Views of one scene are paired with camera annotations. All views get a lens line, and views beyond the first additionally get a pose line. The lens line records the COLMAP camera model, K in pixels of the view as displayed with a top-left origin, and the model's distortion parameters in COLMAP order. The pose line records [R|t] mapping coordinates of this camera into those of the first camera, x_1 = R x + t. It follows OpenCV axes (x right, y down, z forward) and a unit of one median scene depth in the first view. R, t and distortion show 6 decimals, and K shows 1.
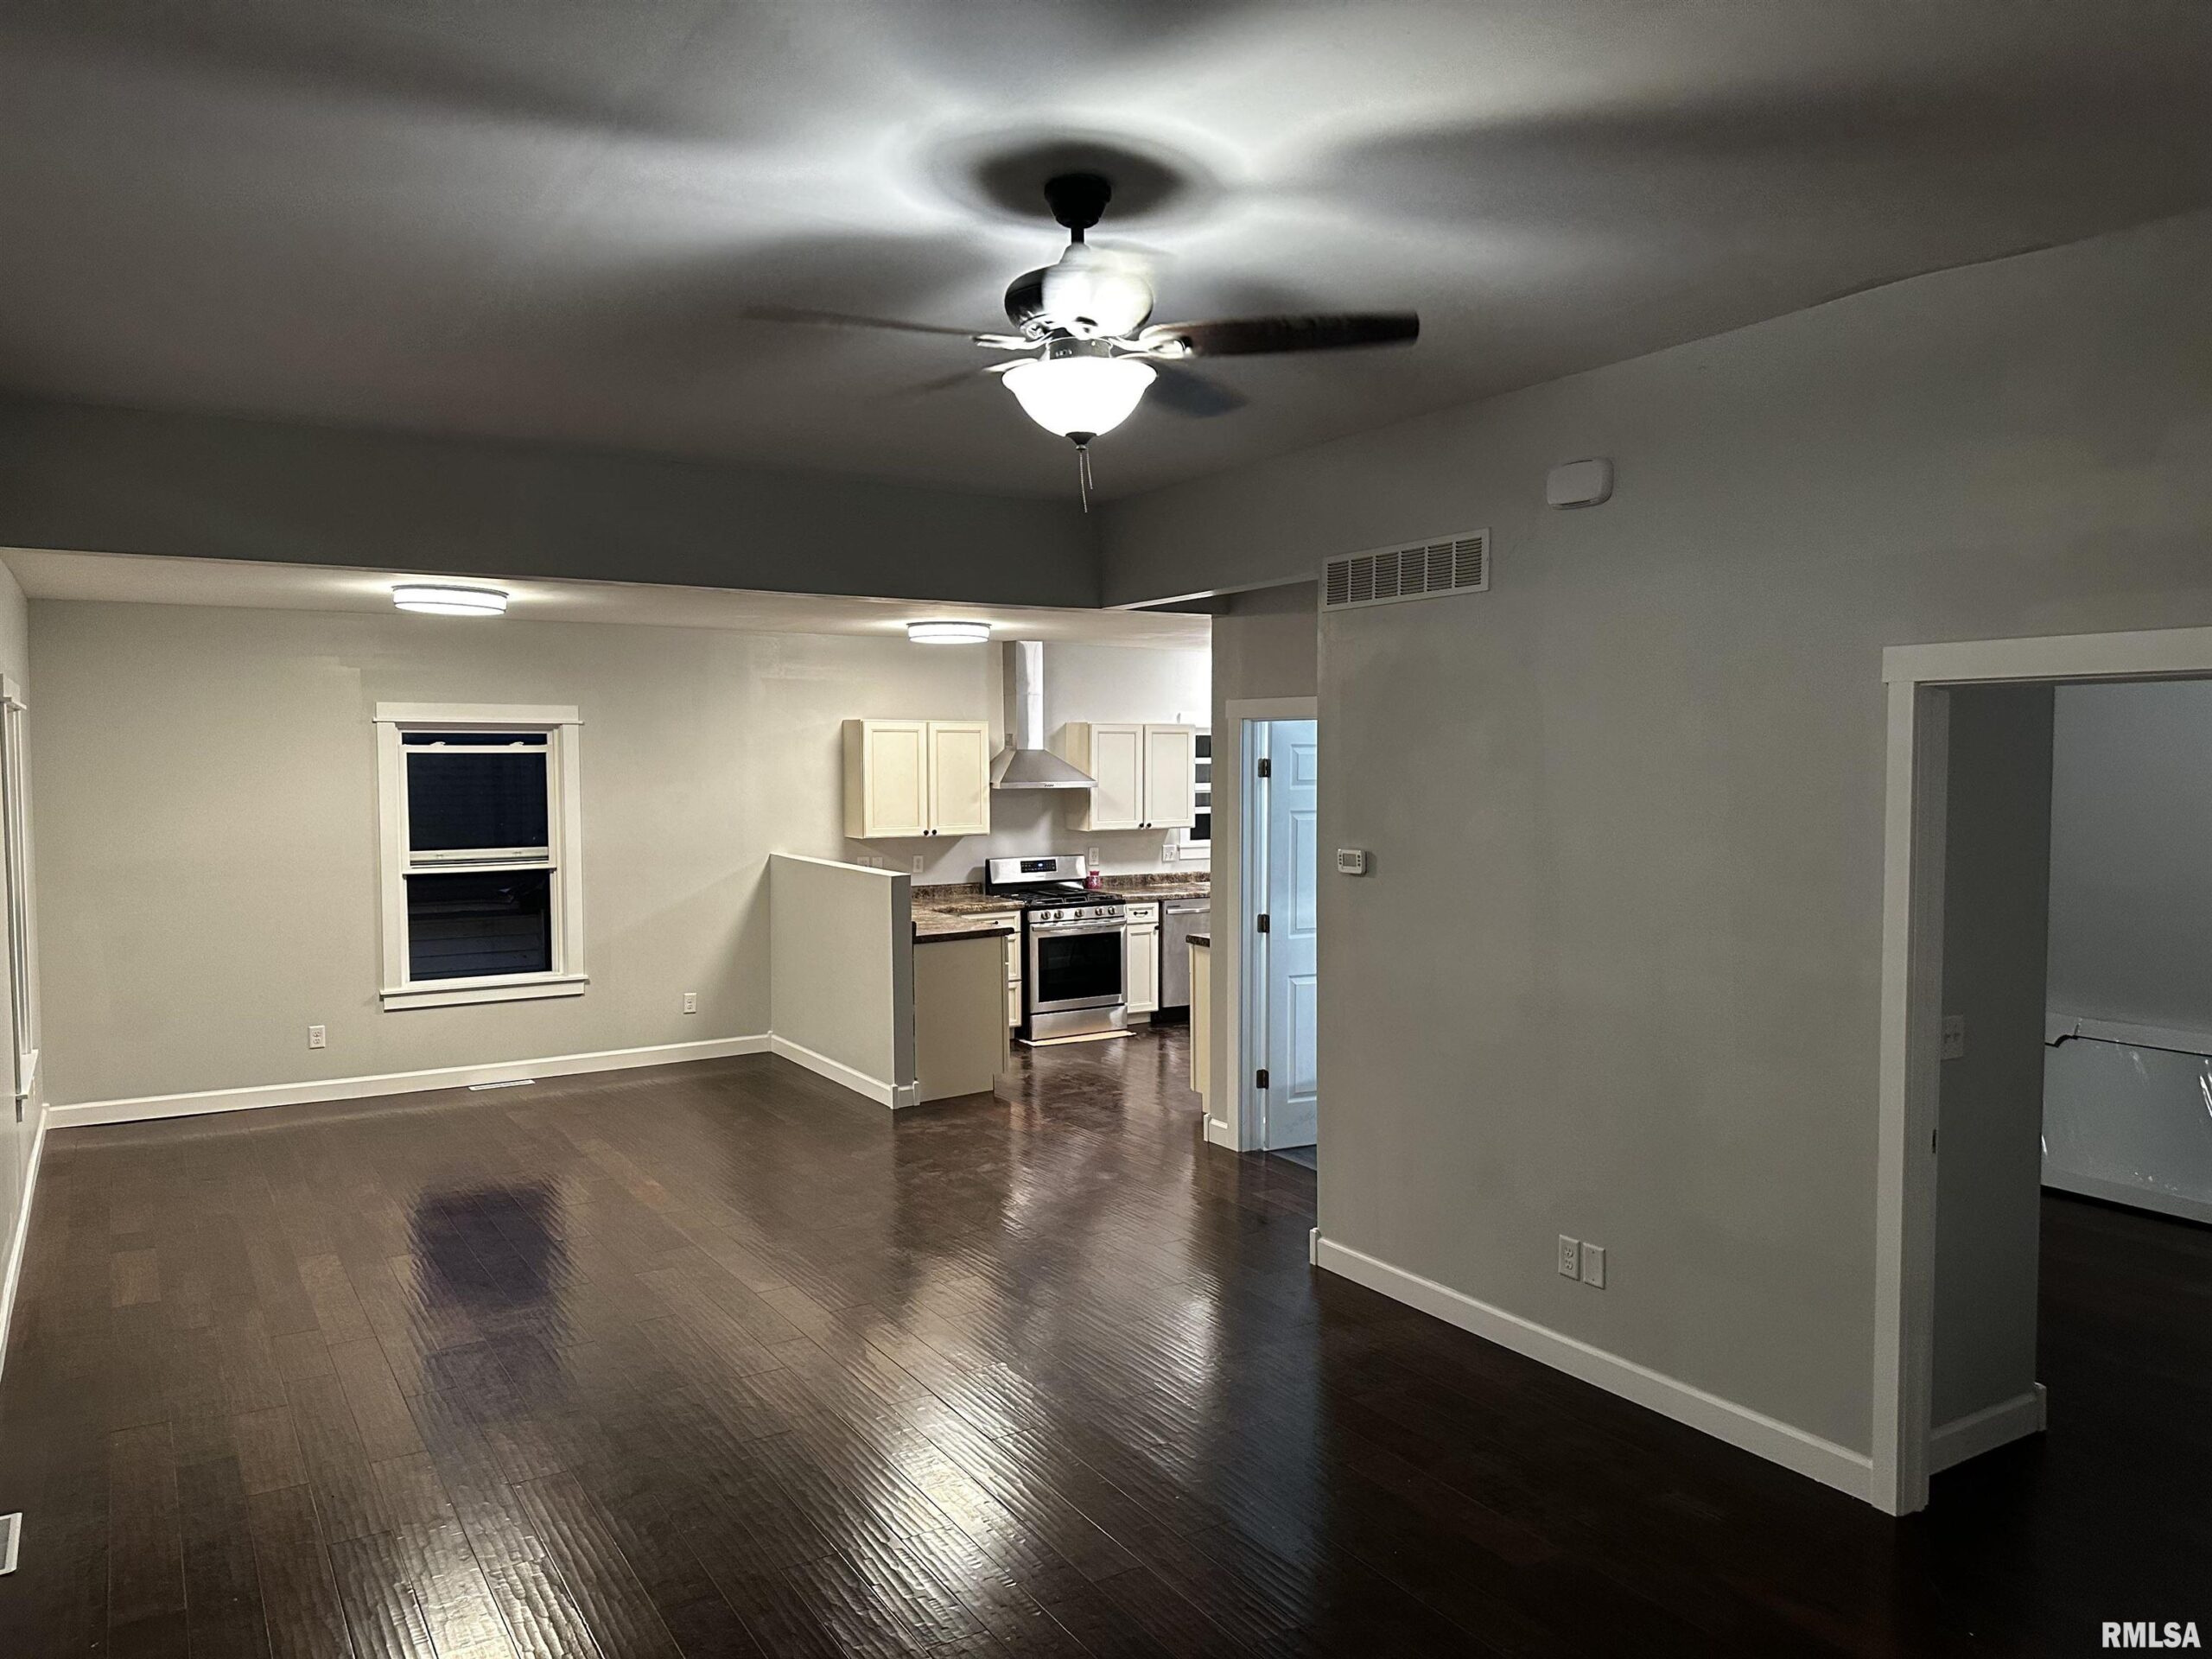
lens RADIAL K [[1542.1, 0, 1131.8], [0, 1542.1, 837.8], [0, 0, 1]] dist [0.081155, -0.109902]
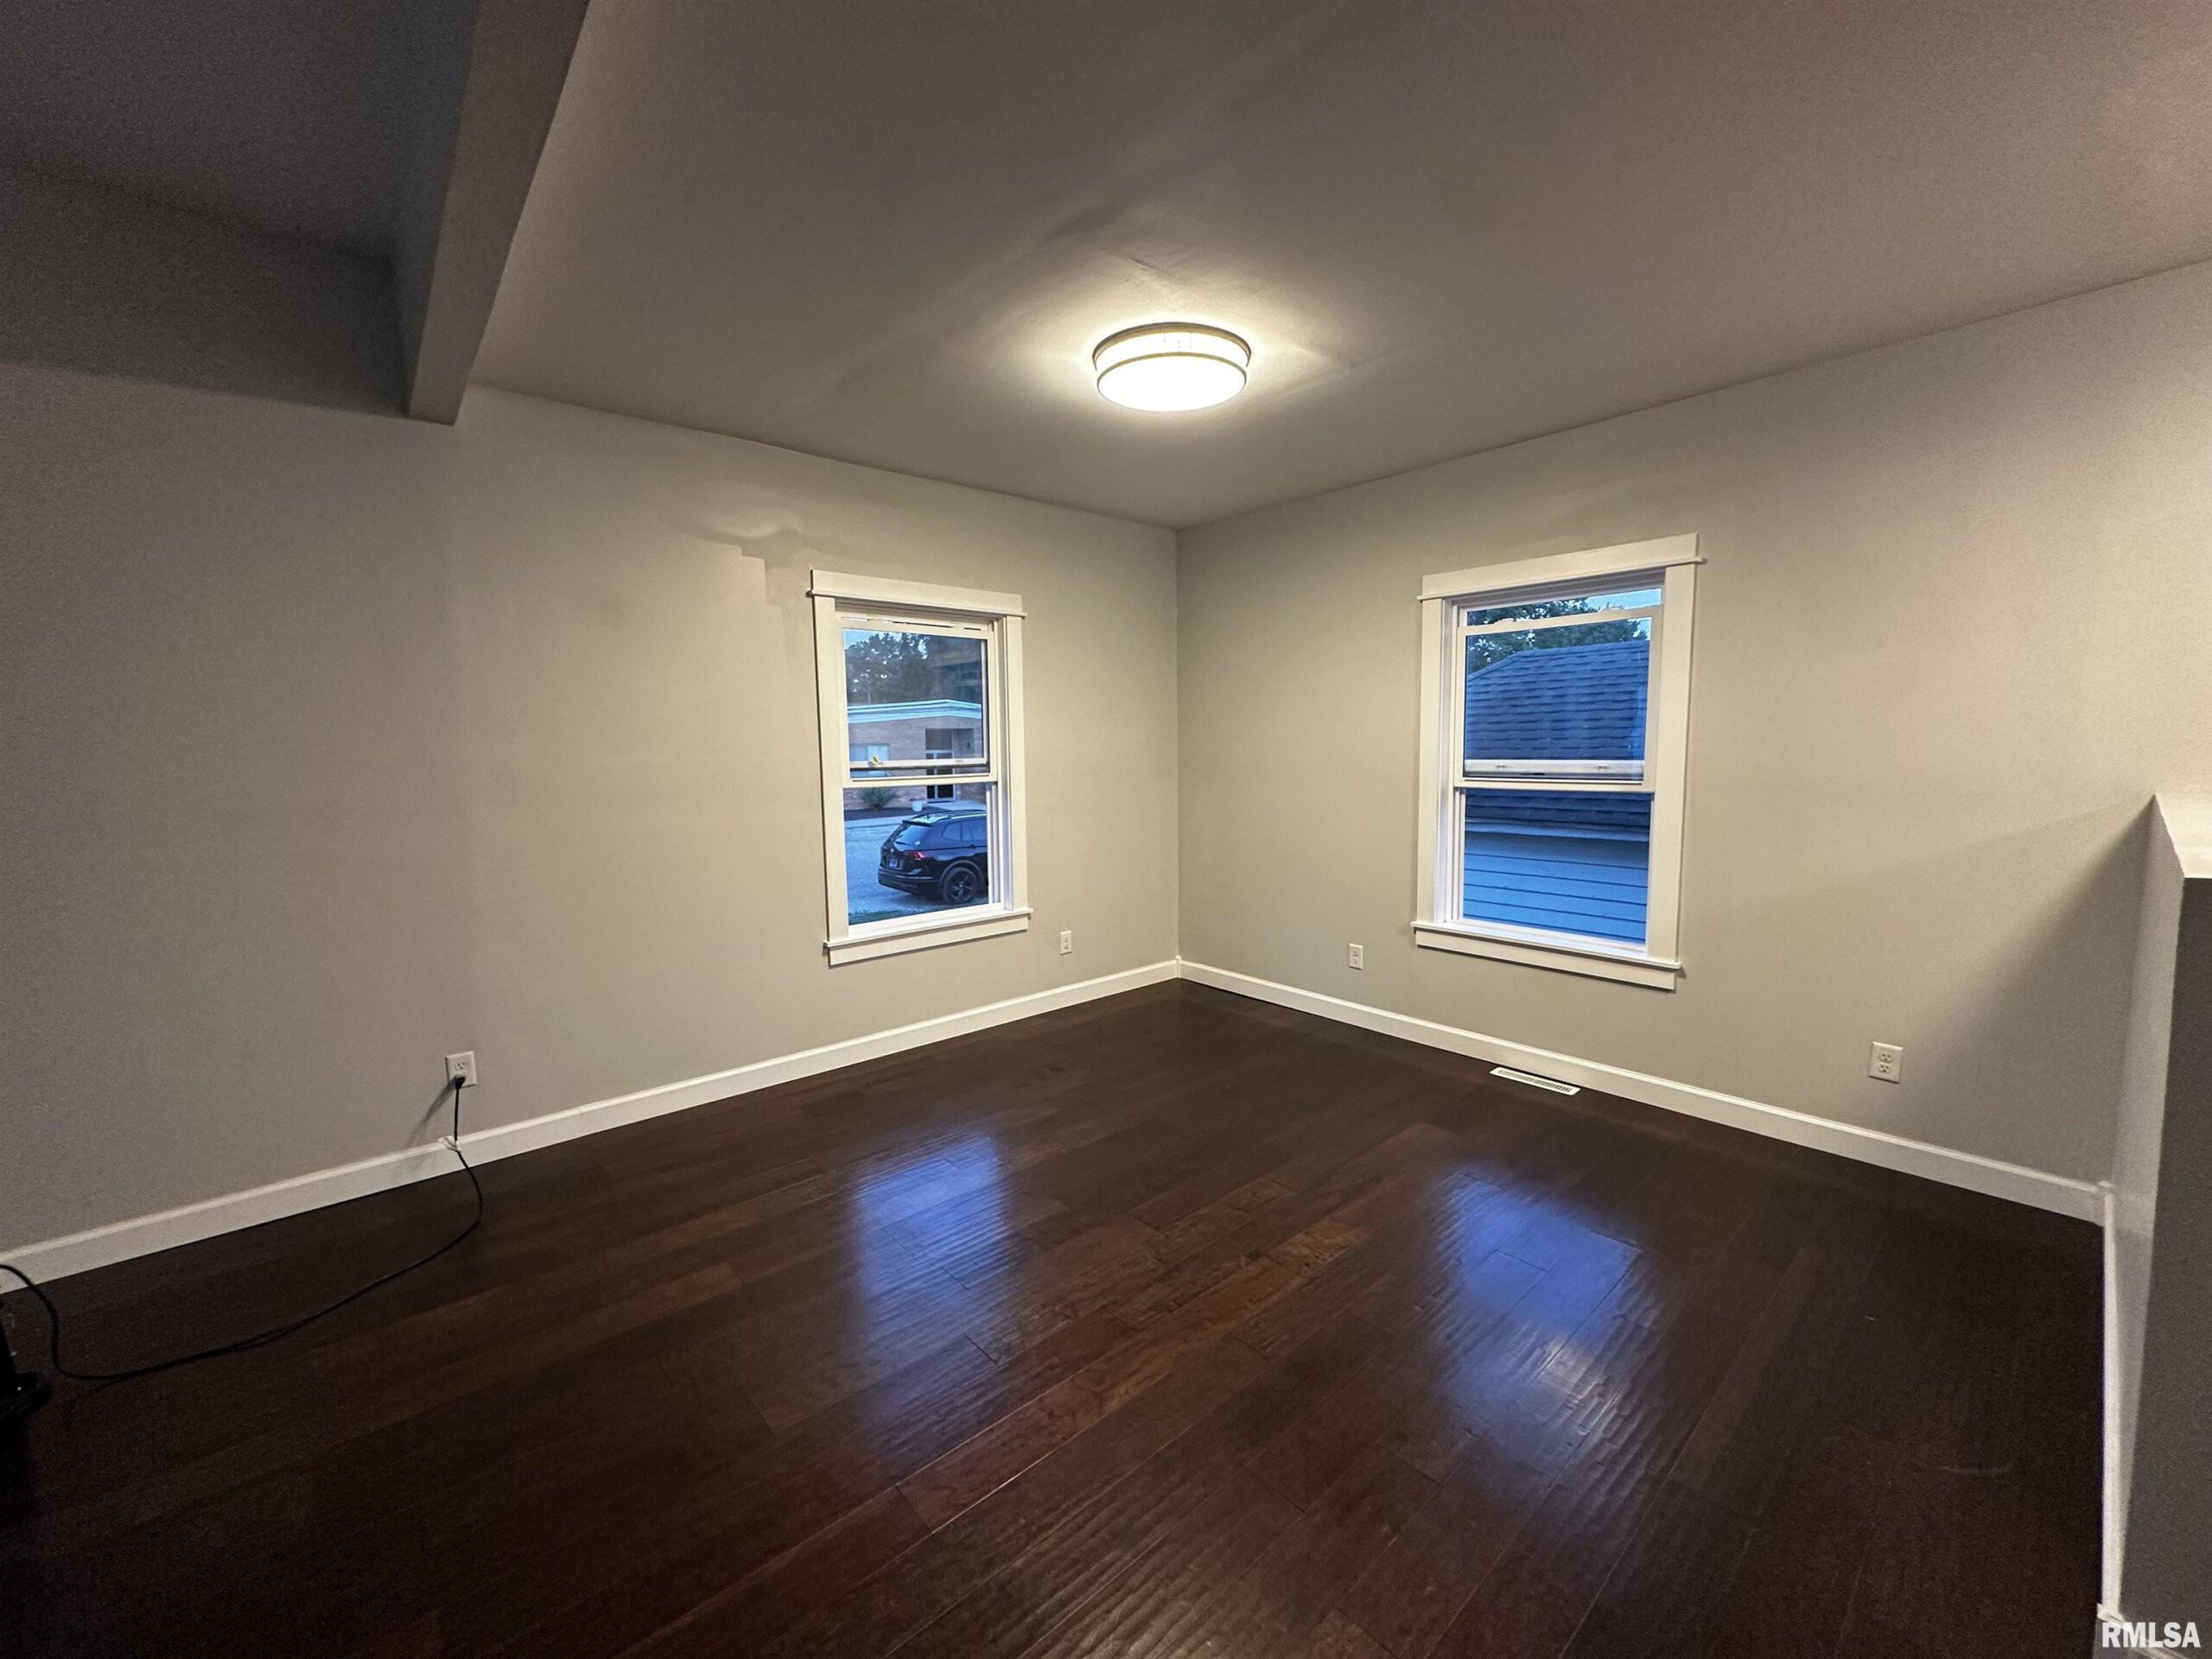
lens RADIAL K [[881.1, 0, 1106.7], [0, 881.1, 830.7], [0, 0, 1]] dist [-0.005422, 0.000571]
pose [[0.137412, 0.099041, -0.985550, -0.032320], [-0.036263, 0.994825, 0.094917, 0.008431], [0.989850, 0.022696, 0.140292, 0.718789]]
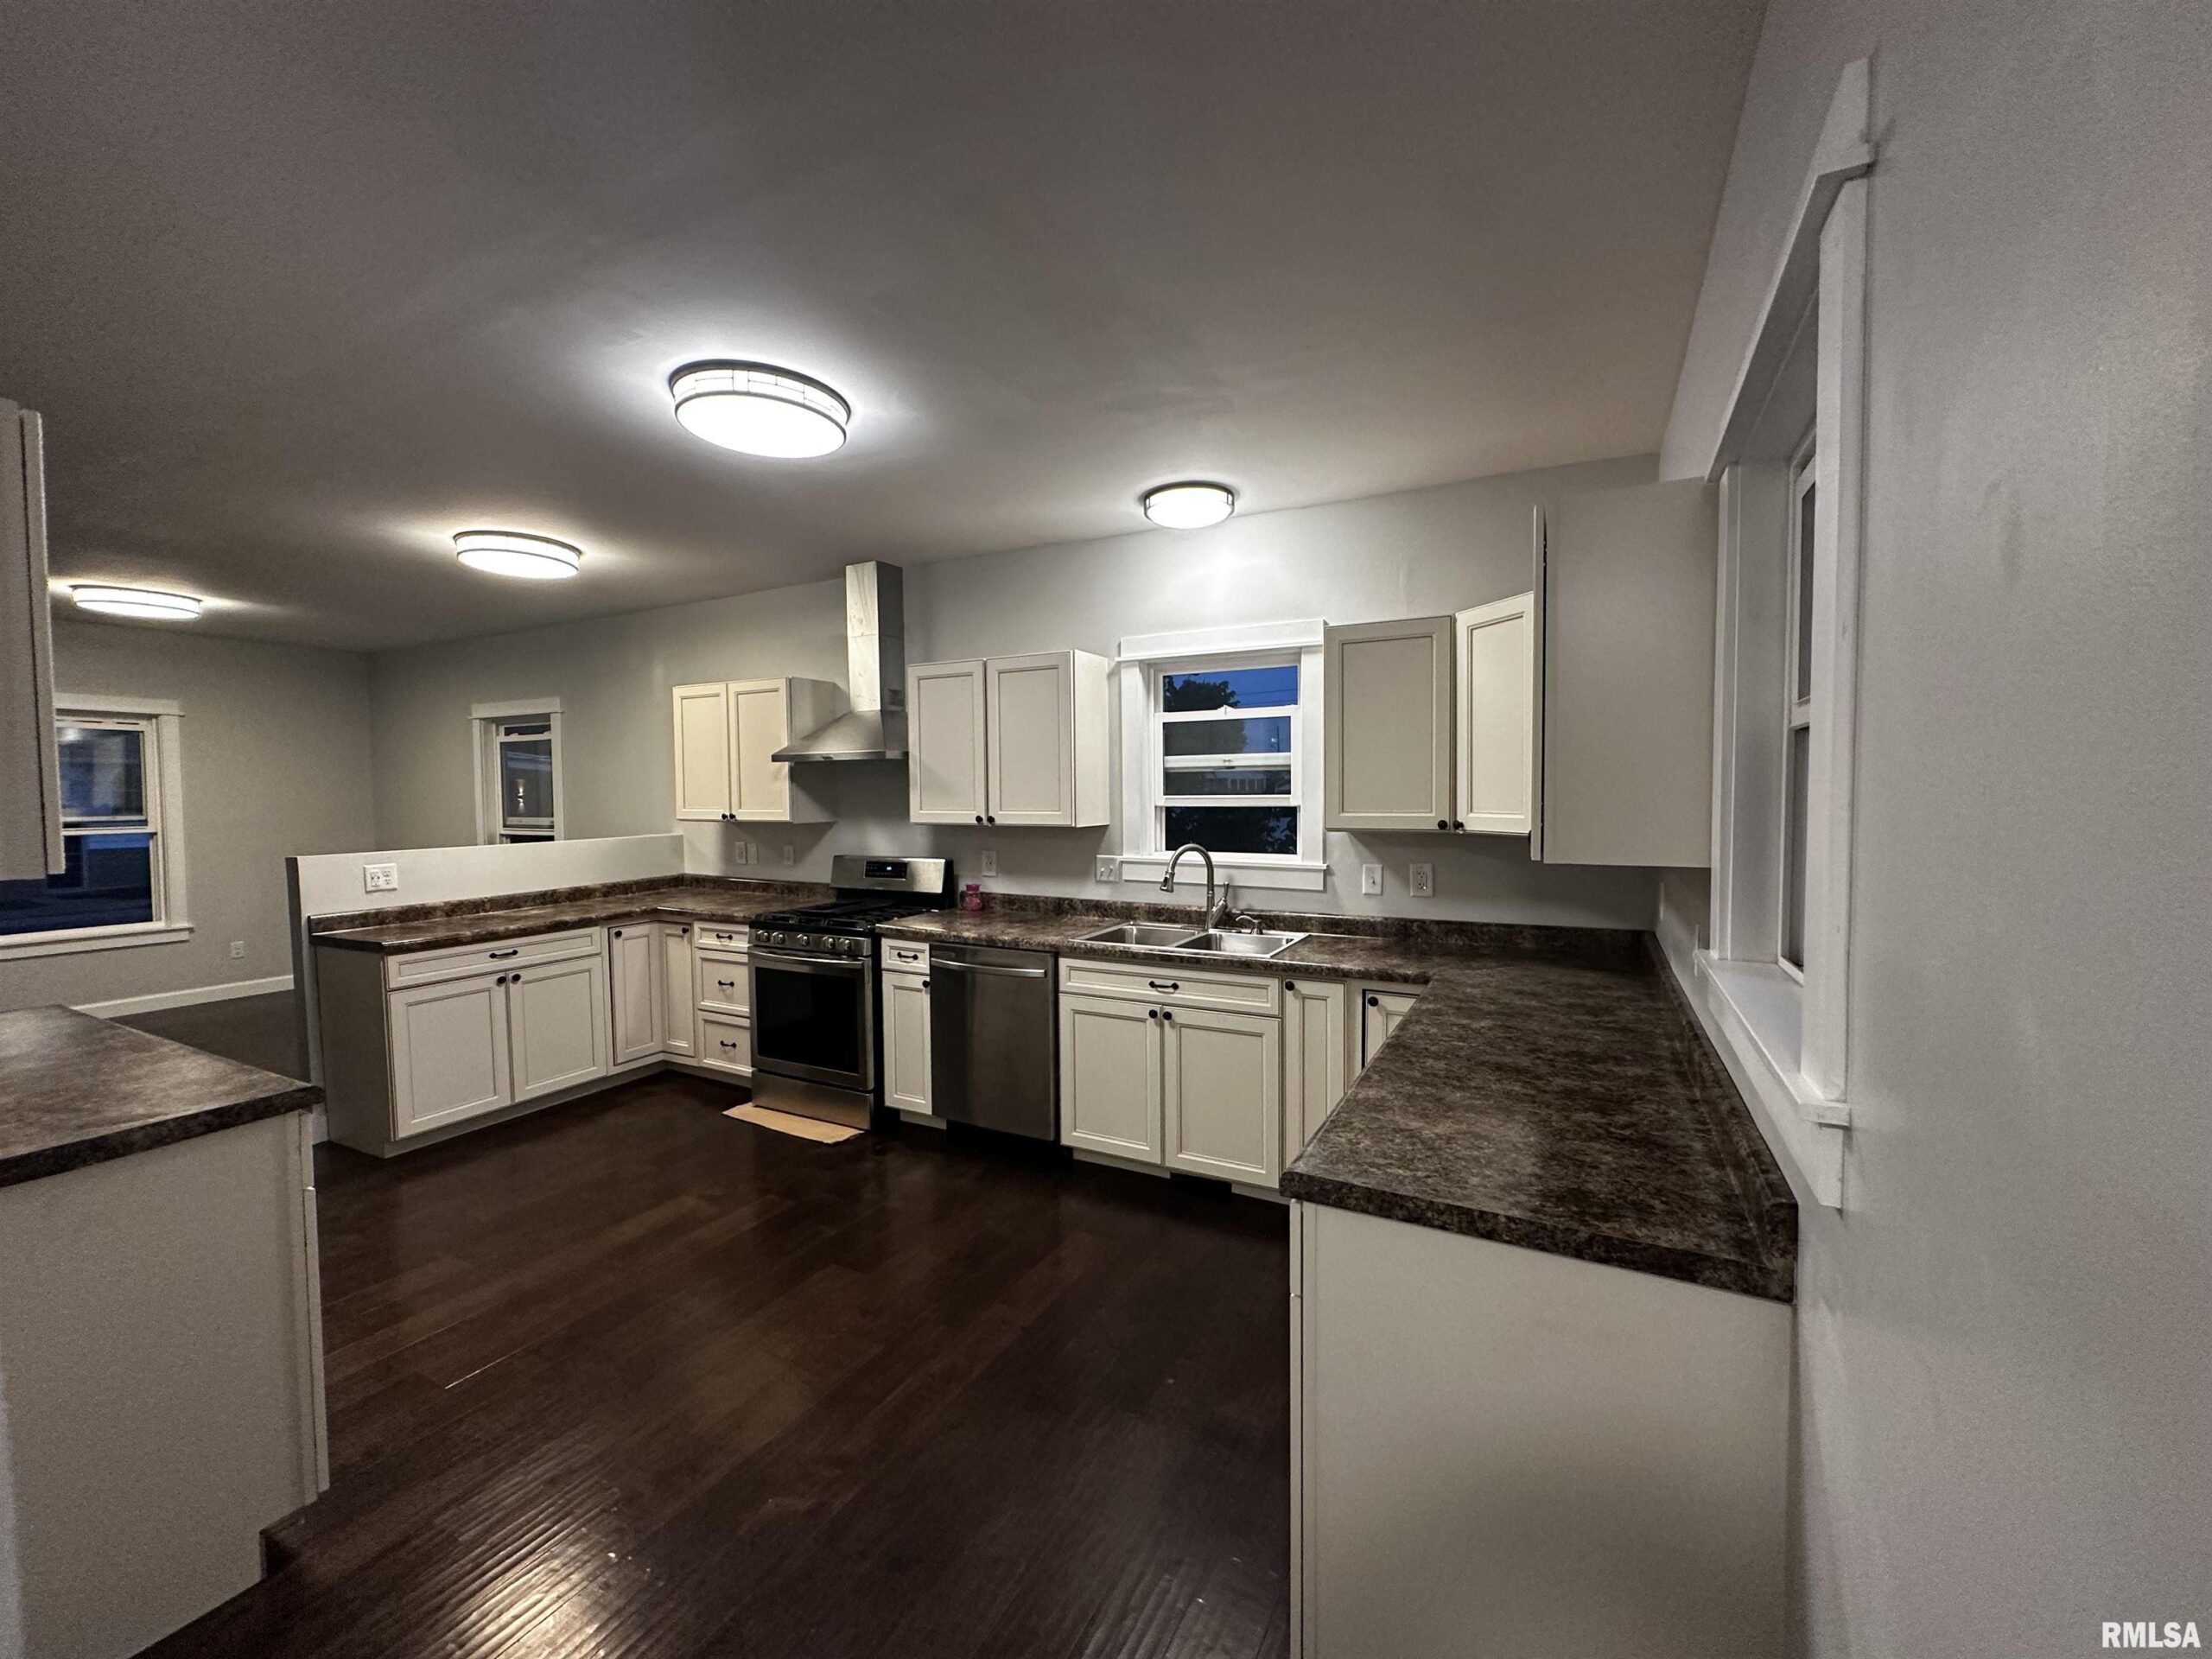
lens RADIAL K [[881.1, 0, 1113.6], [0, 881.1, 829.0], [0, 0, 1]] dist [-0.005422, 0.000571]
pose [[0.485558, 0.036892, -0.873426, 0.419129], [-0.041413, 0.998958, 0.019172, -0.015924], [0.873223, 0.026862, 0.486580, 1.040609]]
